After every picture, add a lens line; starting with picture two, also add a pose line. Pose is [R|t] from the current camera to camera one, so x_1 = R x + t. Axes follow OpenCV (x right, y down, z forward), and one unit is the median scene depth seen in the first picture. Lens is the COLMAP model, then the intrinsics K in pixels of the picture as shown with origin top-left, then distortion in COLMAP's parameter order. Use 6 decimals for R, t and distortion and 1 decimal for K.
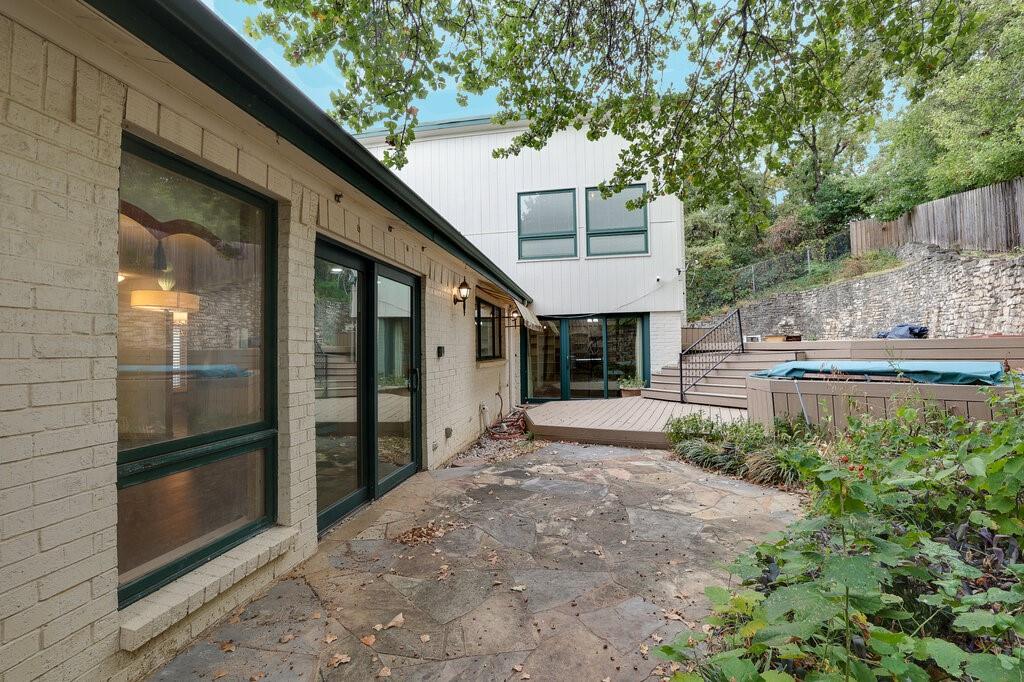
lens RADIAL K [[459.1, 0, 512.0], [0, 459.1, 341.0], [0, 0, 1]] dist [-0.000370, 0.000499]
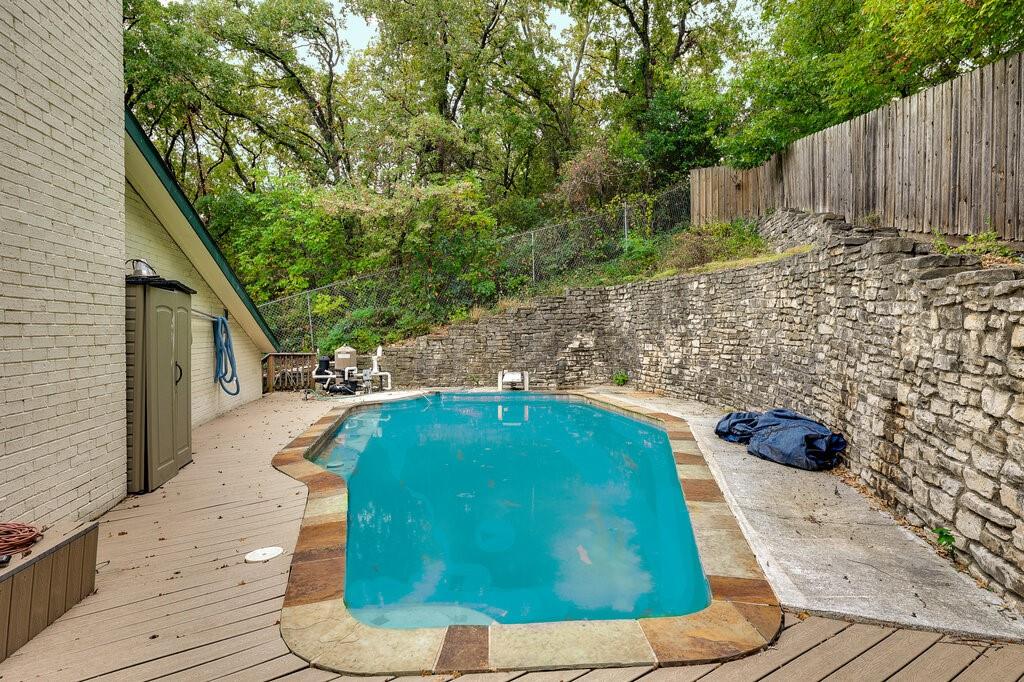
lens RADIAL K [[588.6, 0, 512.0], [0, 588.6, 341.0], [0, 0, 1]] dist [-0.000818, -0.000036]
pose [[0.943172, 0.012005, 0.332089, 0.327602], [-0.026474, 0.998885, 0.039079, -0.075969], [-0.331250, -0.045650, 0.942438, 0.427495]]
